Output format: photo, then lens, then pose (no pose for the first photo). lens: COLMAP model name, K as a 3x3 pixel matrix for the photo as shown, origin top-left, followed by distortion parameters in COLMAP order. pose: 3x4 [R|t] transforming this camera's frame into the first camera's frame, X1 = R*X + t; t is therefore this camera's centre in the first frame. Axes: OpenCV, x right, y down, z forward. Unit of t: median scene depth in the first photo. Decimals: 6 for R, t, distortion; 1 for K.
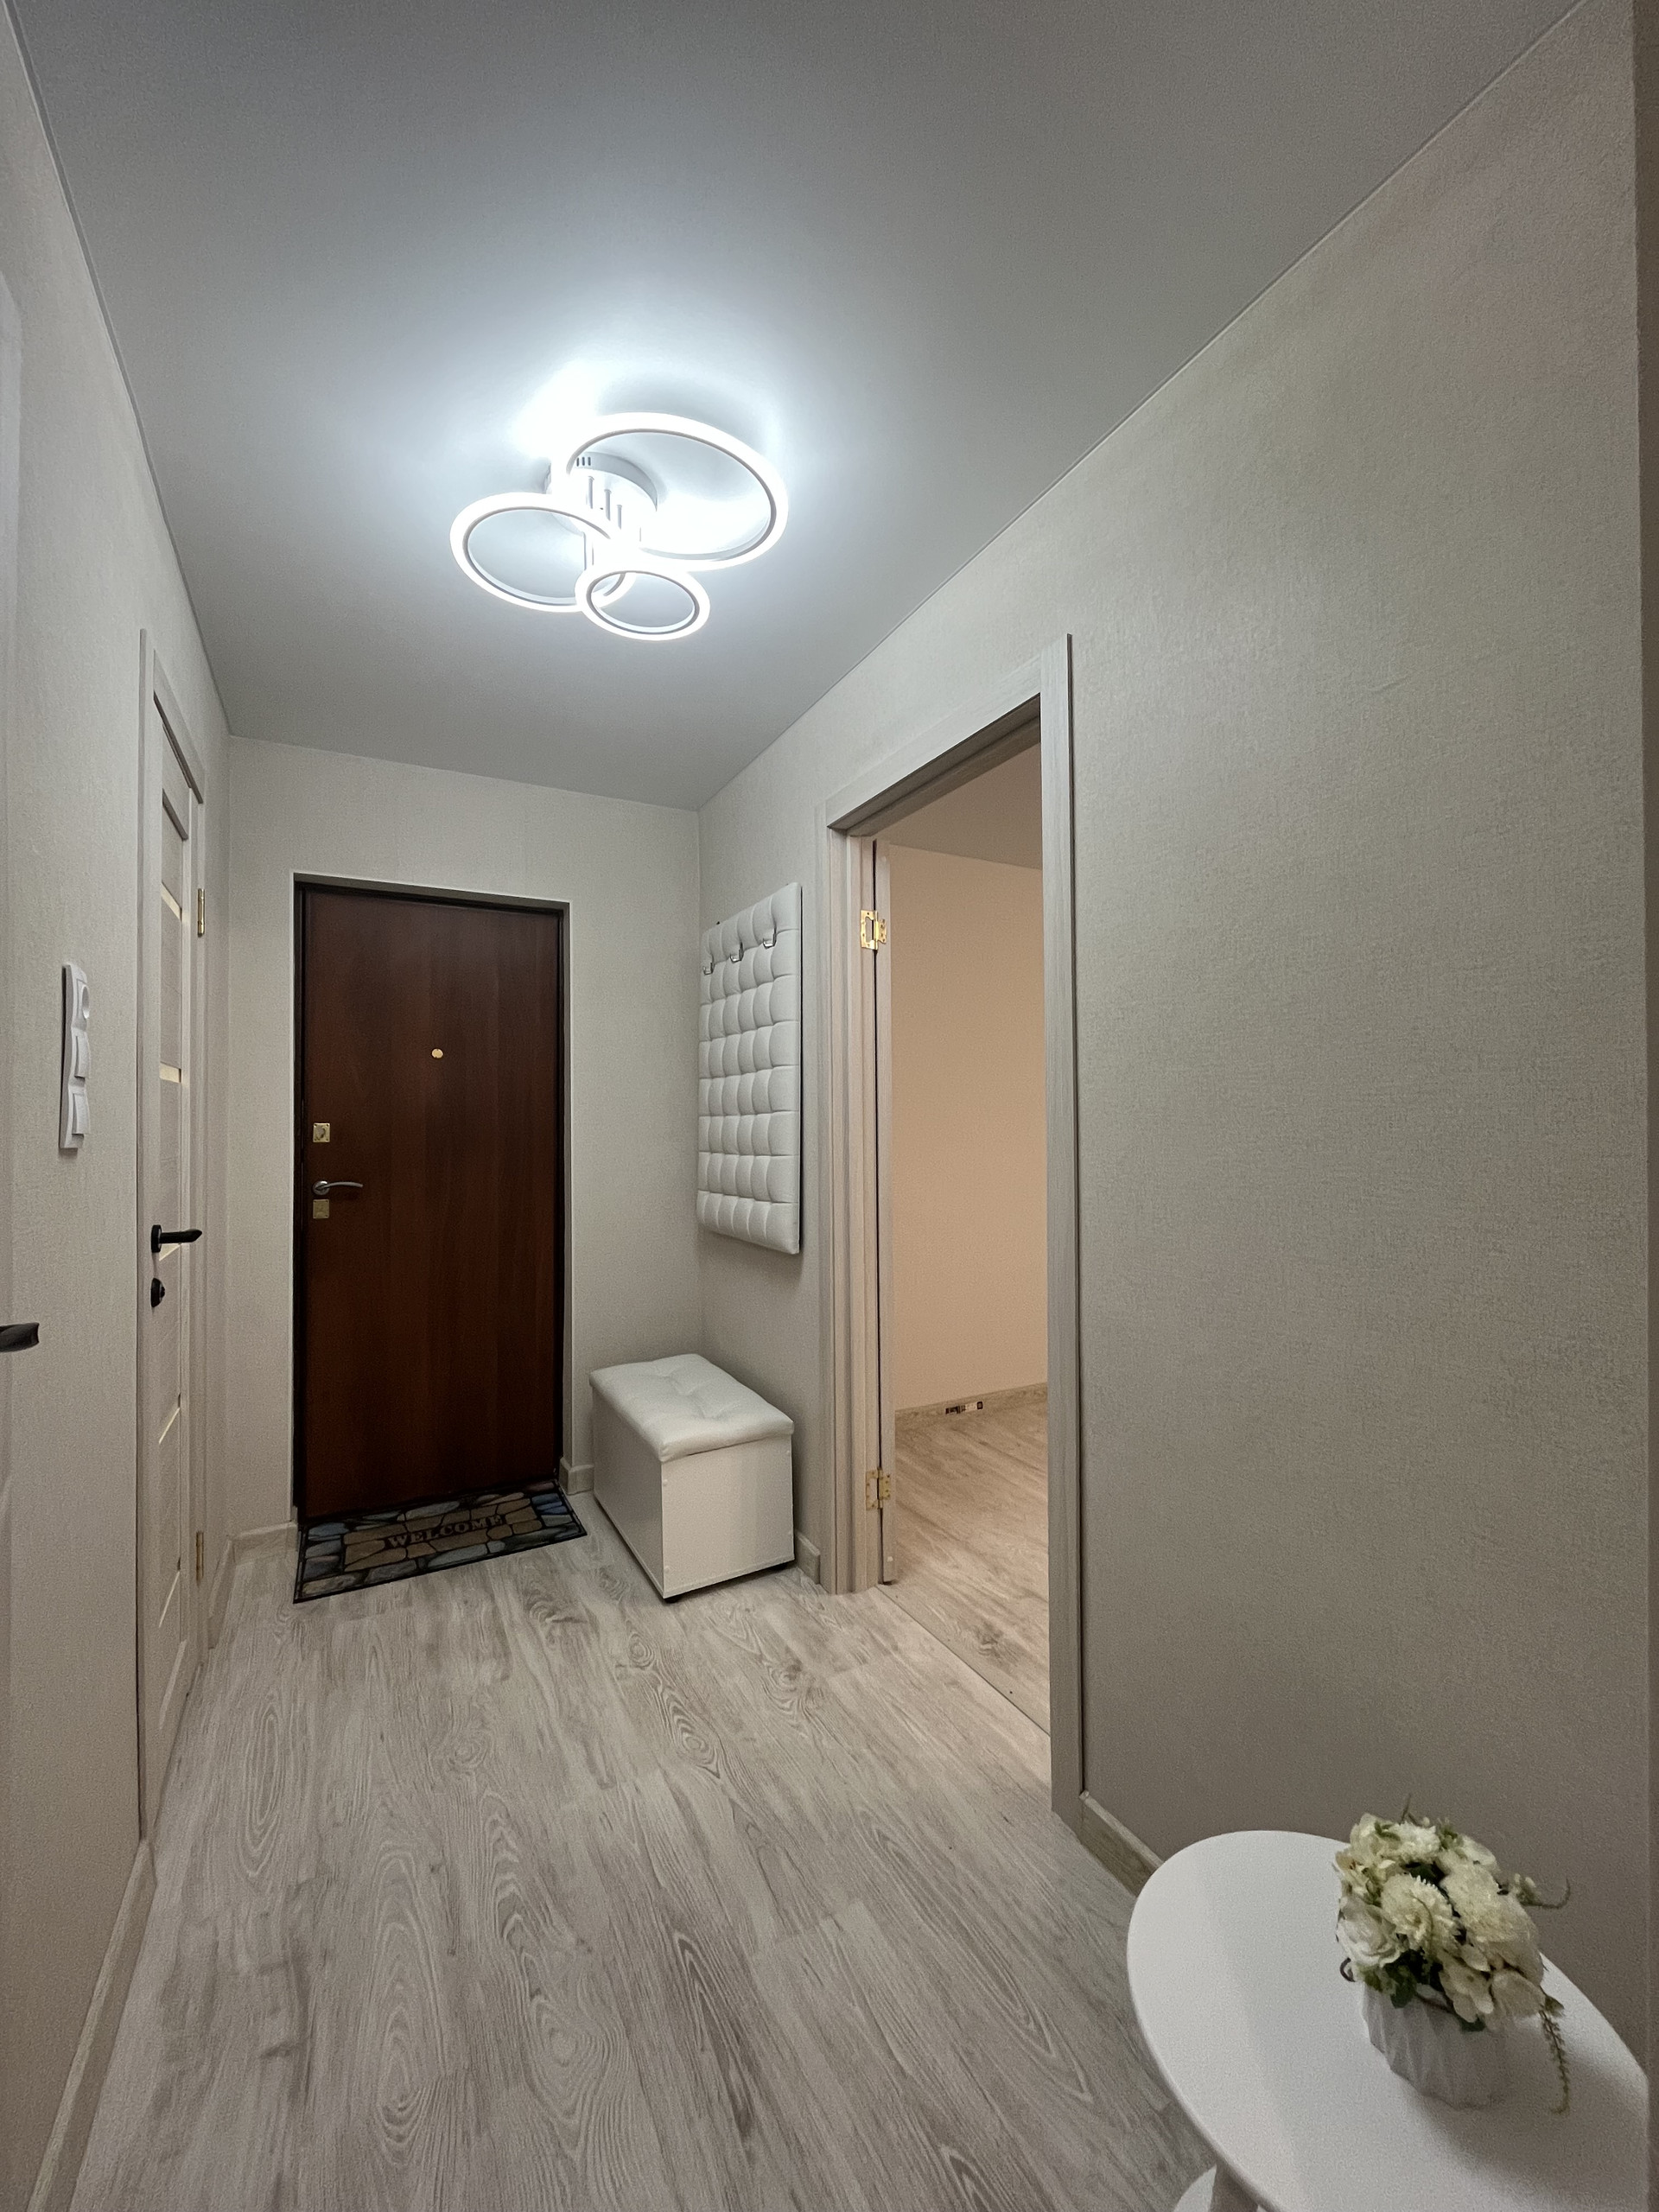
lens RADIAL K [[891.5, 0, 837.4], [0, 891.5, 1110.9], [0, 0, 1]] dist [0.000369, -0.000662]
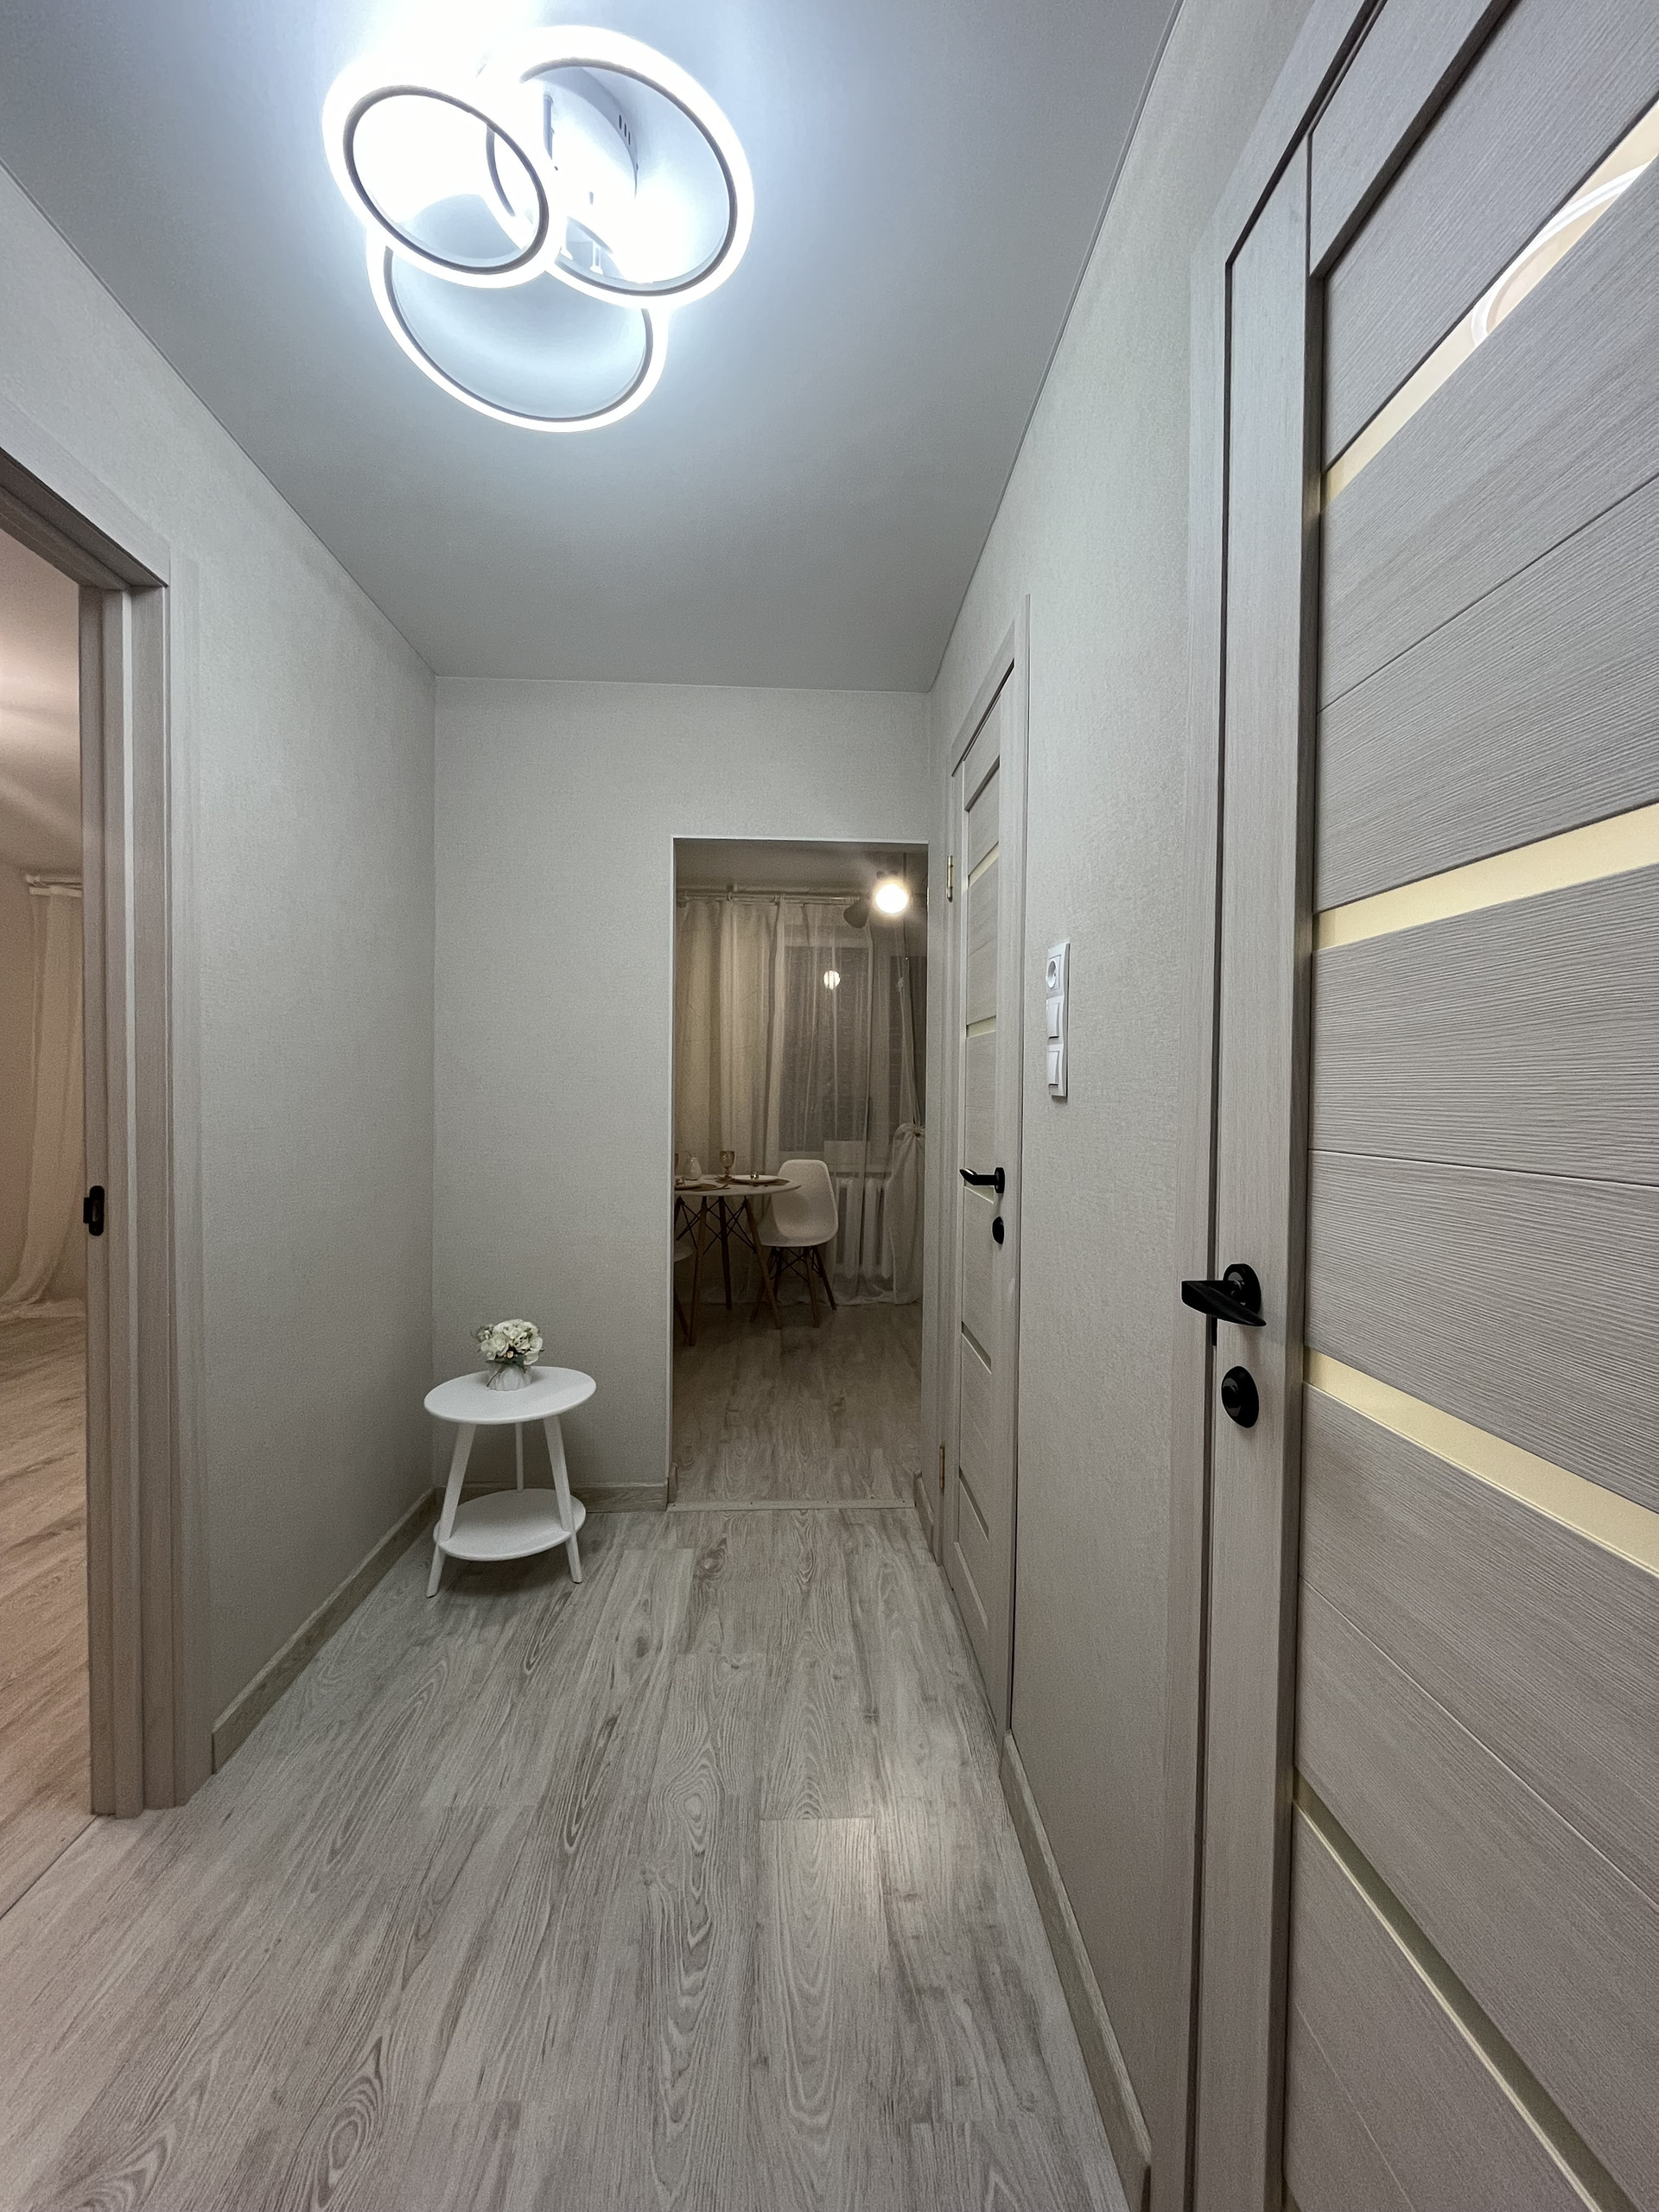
lens RADIAL K [[894.1, 0, 836.4], [0, 894.1, 1109.1], [0, 0, 1]] dist [-0.003814, 0.000658]
pose [[-0.904441, -0.010515, 0.426469, -0.771287], [-0.010949, 0.999939, 0.001433, 0.042872], [-0.426458, -0.003374, -0.904501, 1.558651]]
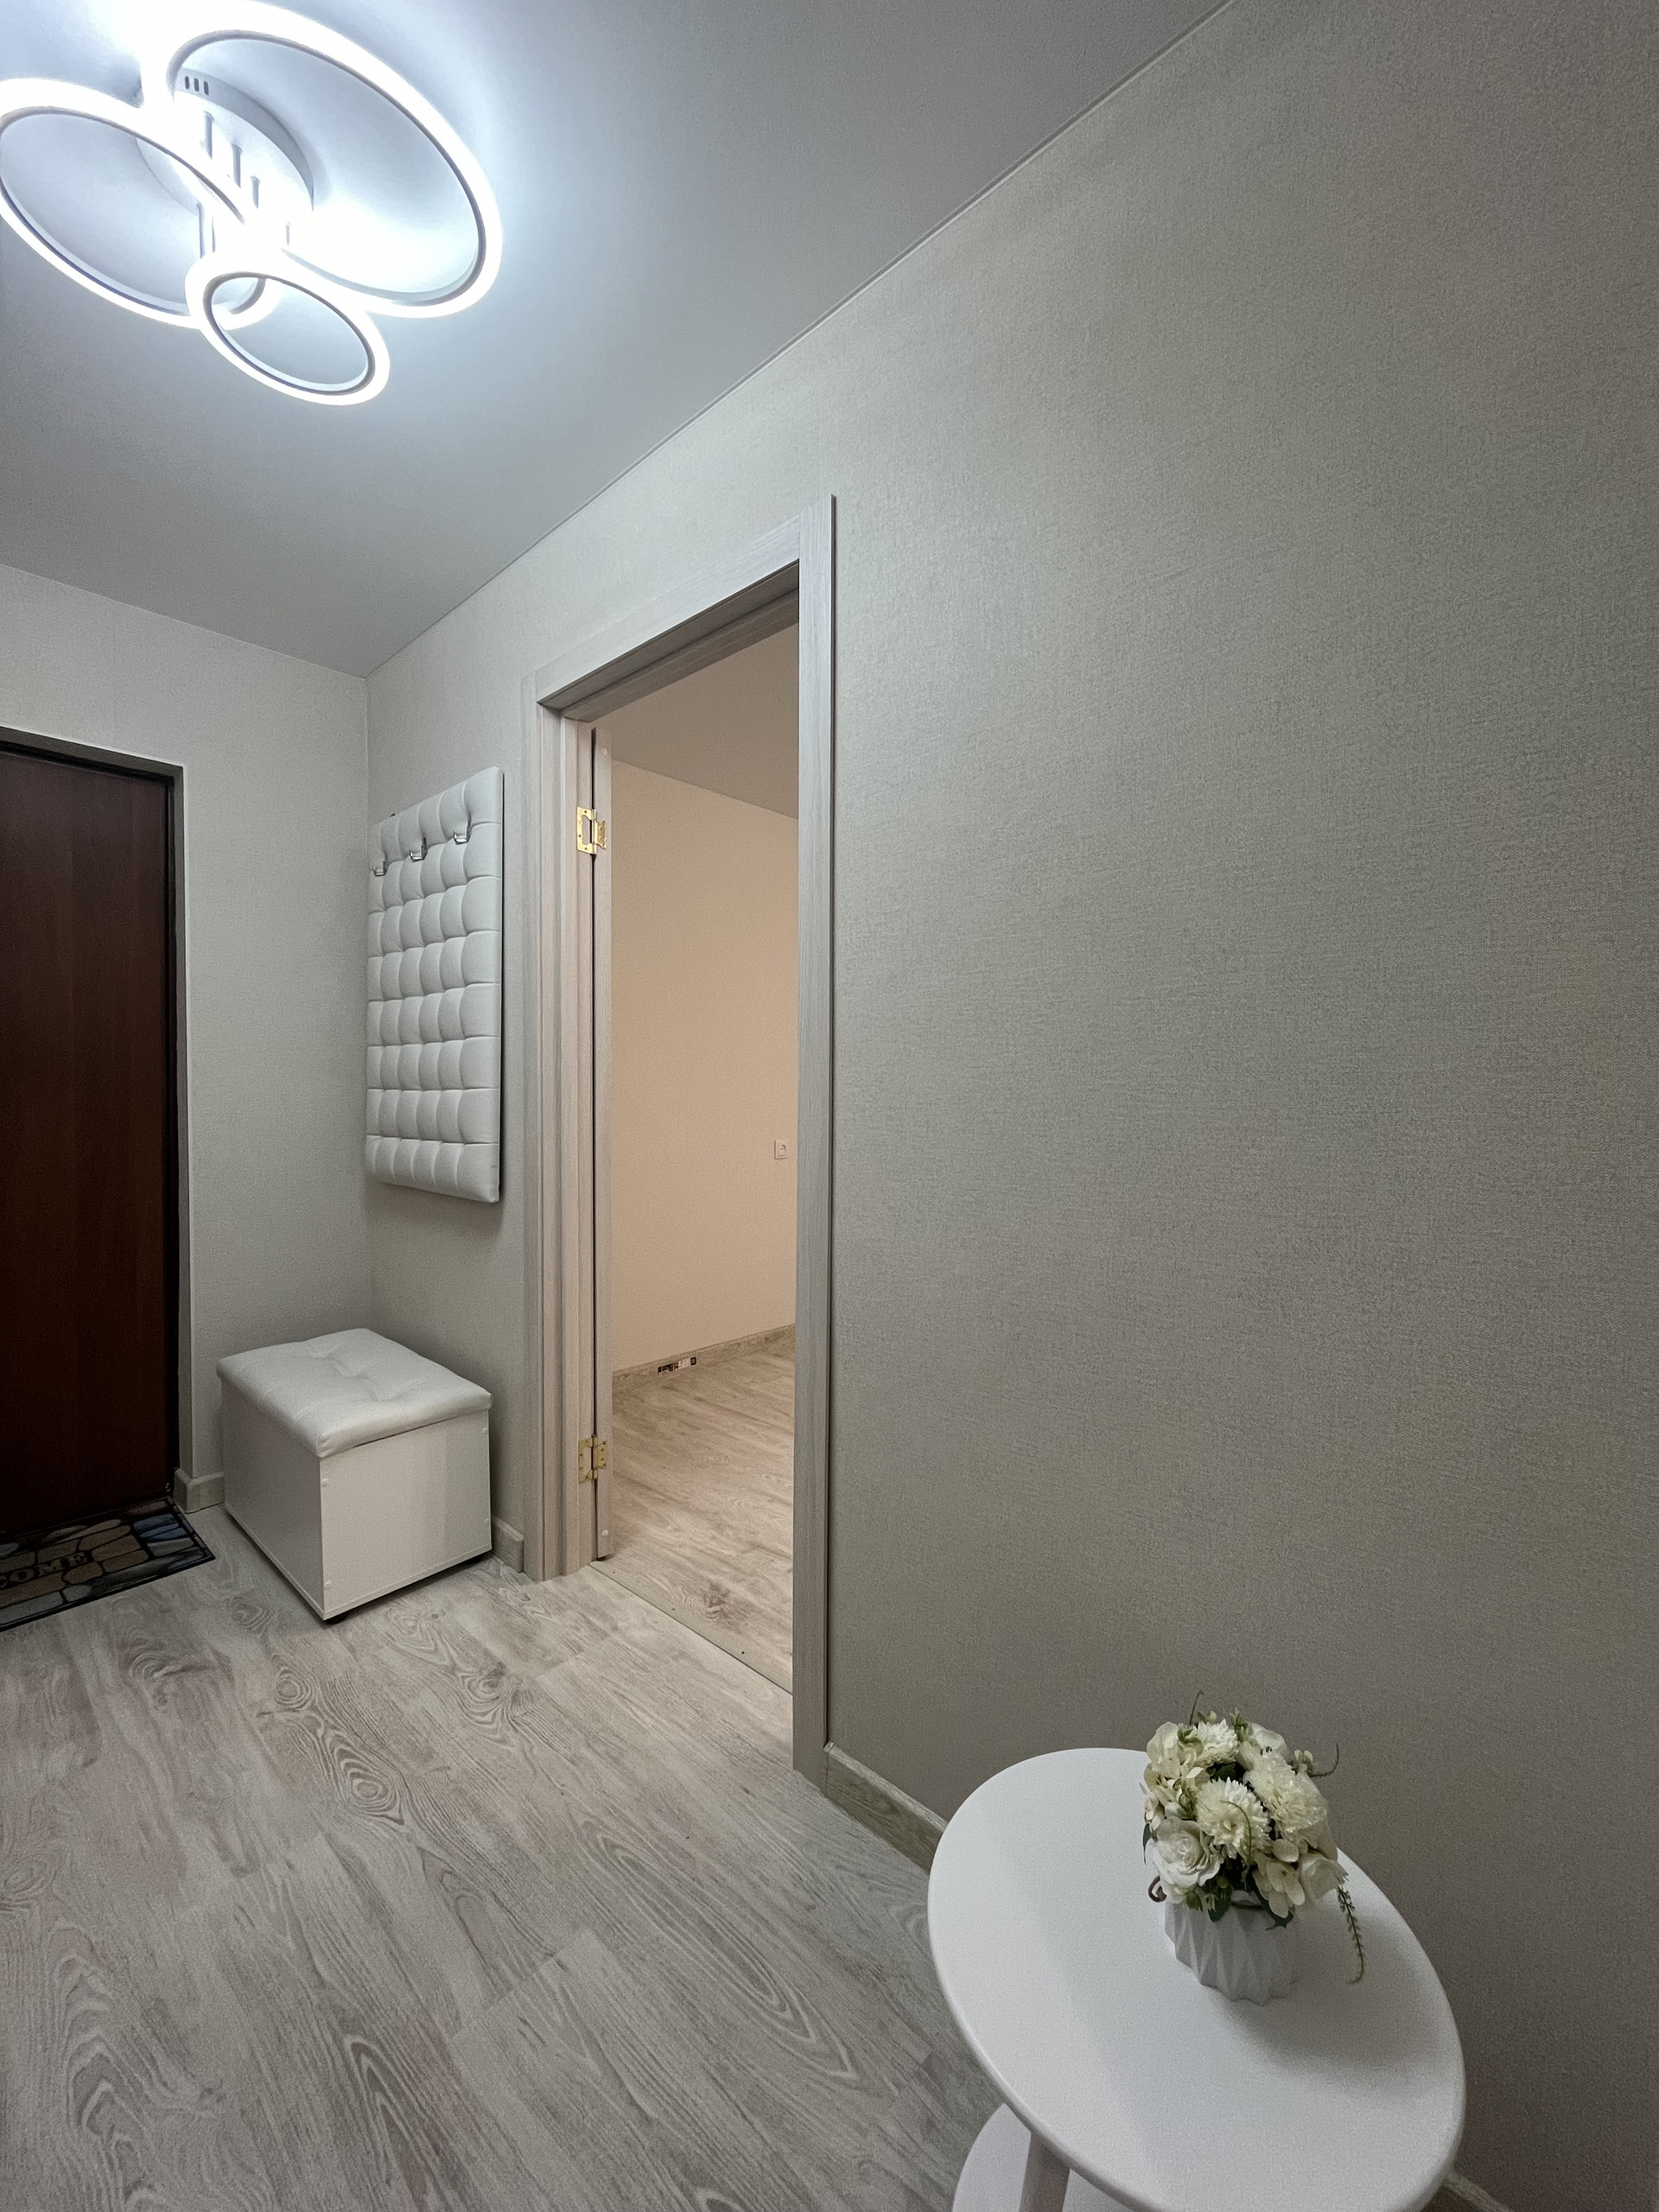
lens RADIAL K [[894.1, 0, 836.4], [0, 894.1, 1109.1], [0, 0, 1]] dist [-0.003814, 0.000658]
pose [[0.944283, 0.005007, 0.329098, -0.030662], [-0.017776, 0.999201, 0.035805, 0.052946], [-0.328656, -0.039660, 0.943617, 0.123264]]
